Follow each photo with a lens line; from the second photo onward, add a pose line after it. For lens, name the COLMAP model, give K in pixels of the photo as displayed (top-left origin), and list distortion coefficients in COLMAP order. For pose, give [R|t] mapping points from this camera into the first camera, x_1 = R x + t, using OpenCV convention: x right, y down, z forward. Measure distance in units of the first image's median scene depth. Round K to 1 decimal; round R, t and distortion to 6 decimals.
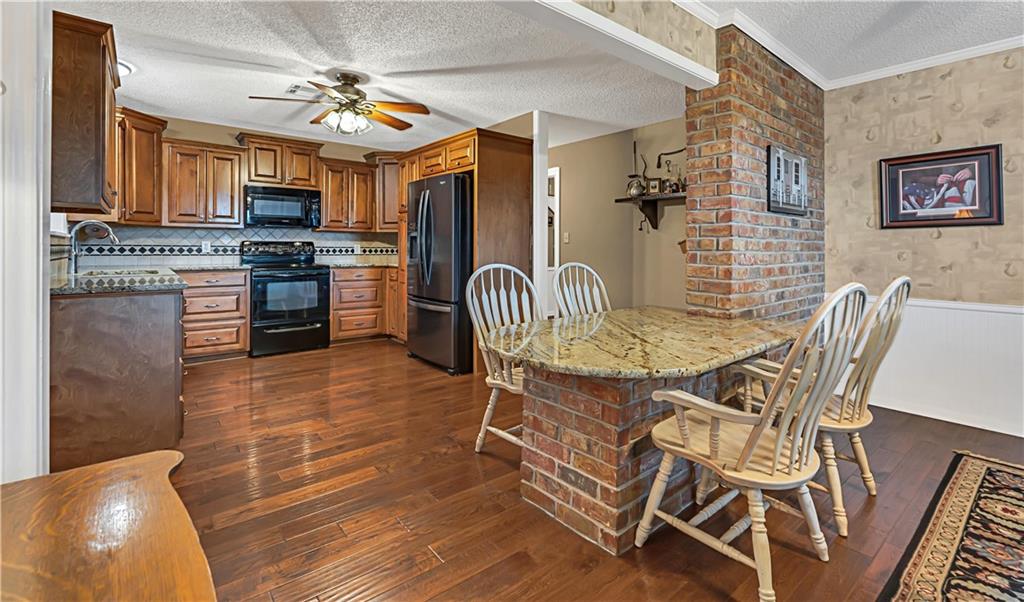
lens RADIAL K [[440.9, 0, 508.2], [0, 440.9, 304.0], [0, 0, 1]] dist [-0.001095, 0.000148]
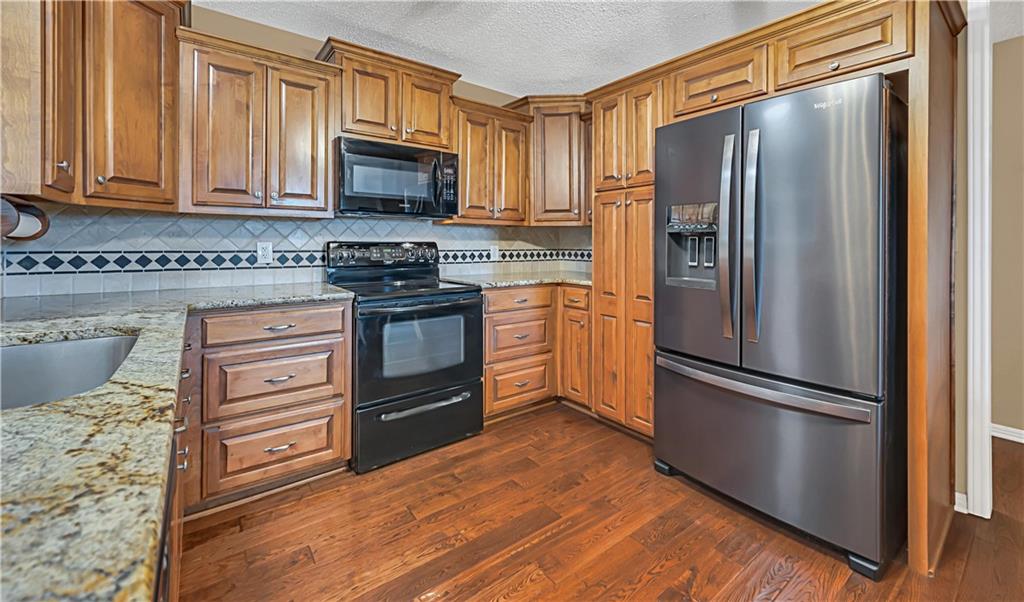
lens RADIAL K [[406.7, 0, 512.6], [0, 406.7, 295.3], [0, 0, 1]] dist [0.001072, 0.000089]
pose [[0.999591, 0.001802, -0.028532, -0.365114], [-0.001752, 0.999997, 0.001771, -0.078637], [0.028535, -0.001720, 0.999591, 0.506821]]
